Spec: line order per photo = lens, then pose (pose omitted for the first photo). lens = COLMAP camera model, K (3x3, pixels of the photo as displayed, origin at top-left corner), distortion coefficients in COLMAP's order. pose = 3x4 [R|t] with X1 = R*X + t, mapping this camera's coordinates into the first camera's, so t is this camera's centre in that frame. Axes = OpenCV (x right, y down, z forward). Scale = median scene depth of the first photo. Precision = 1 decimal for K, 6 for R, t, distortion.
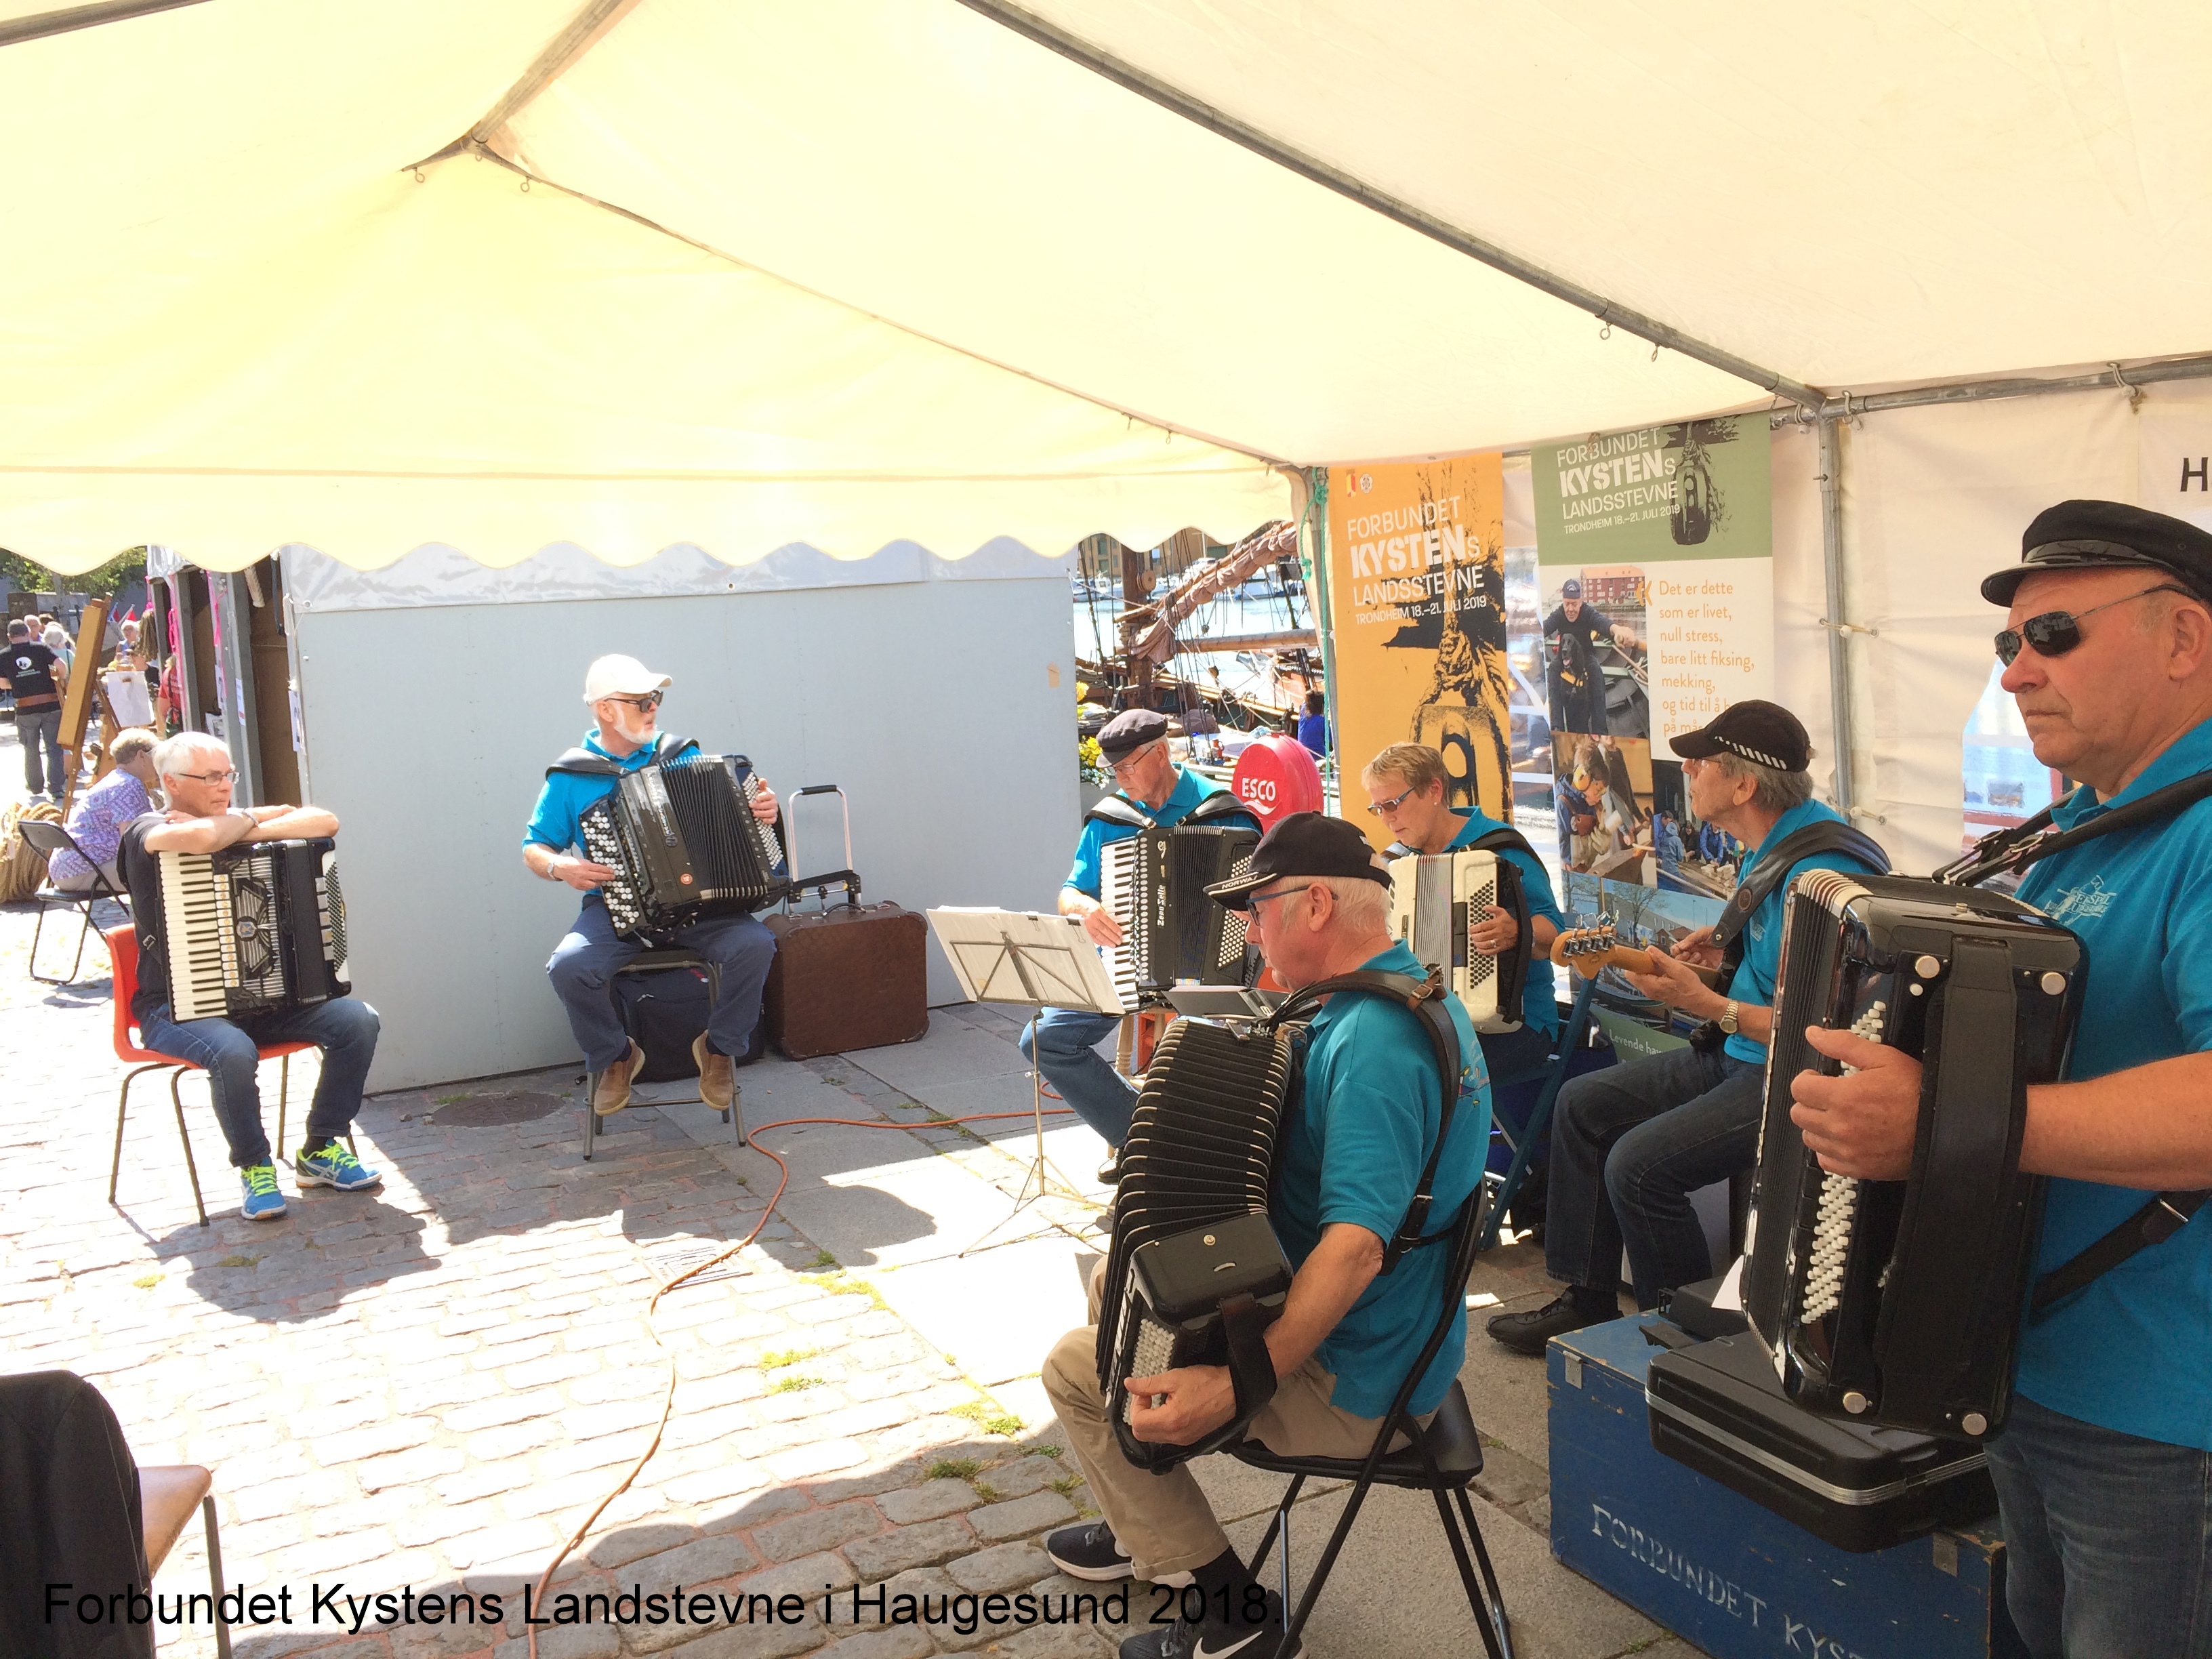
lens RADIAL K [[1878.8, 0, 1104.0], [0, 1878.8, 833.0], [0, 0, 1]] dist [0.051581, -0.054393]
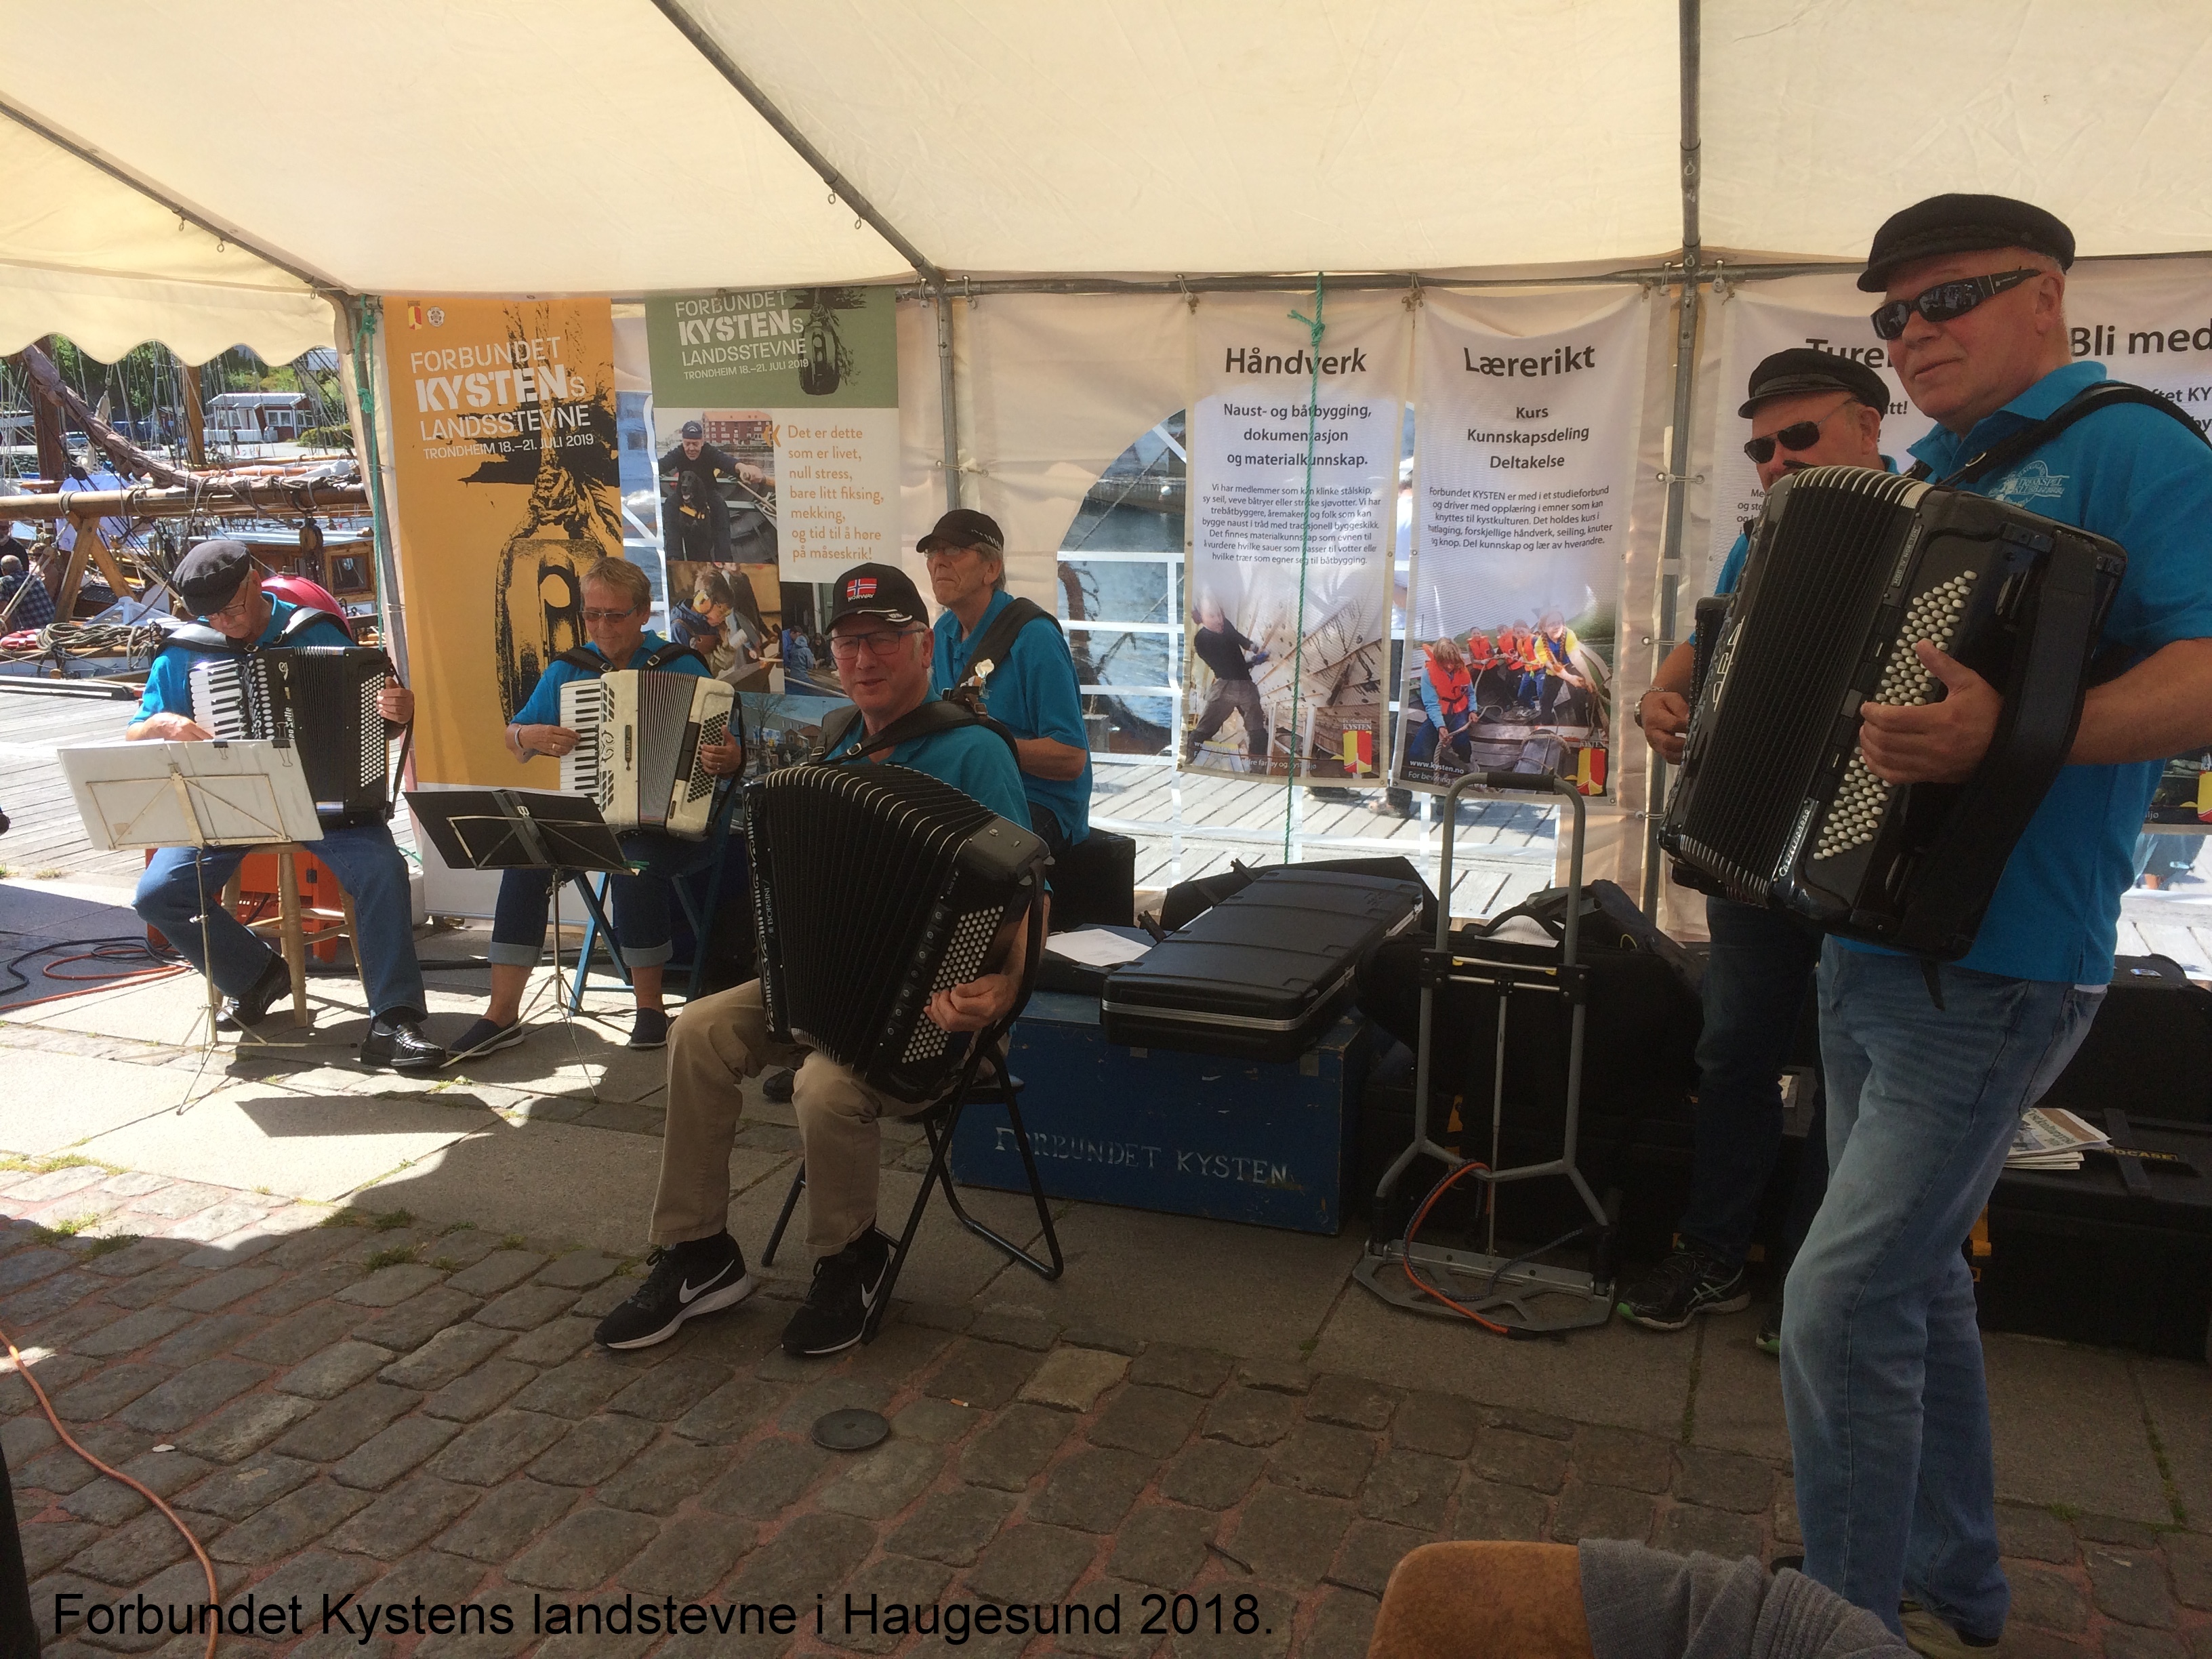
lens RADIAL K [[1878.8, 0, 1102.0], [0, 1878.8, 825.0], [0, 0, 1]] dist [0.051581, -0.054393]
pose [[0.748985, -0.076115, 0.658201, -0.327150], [0.049390, 0.997030, 0.059095, 0.050194], [-0.660744, -0.011752, 0.750519, -0.000271]]
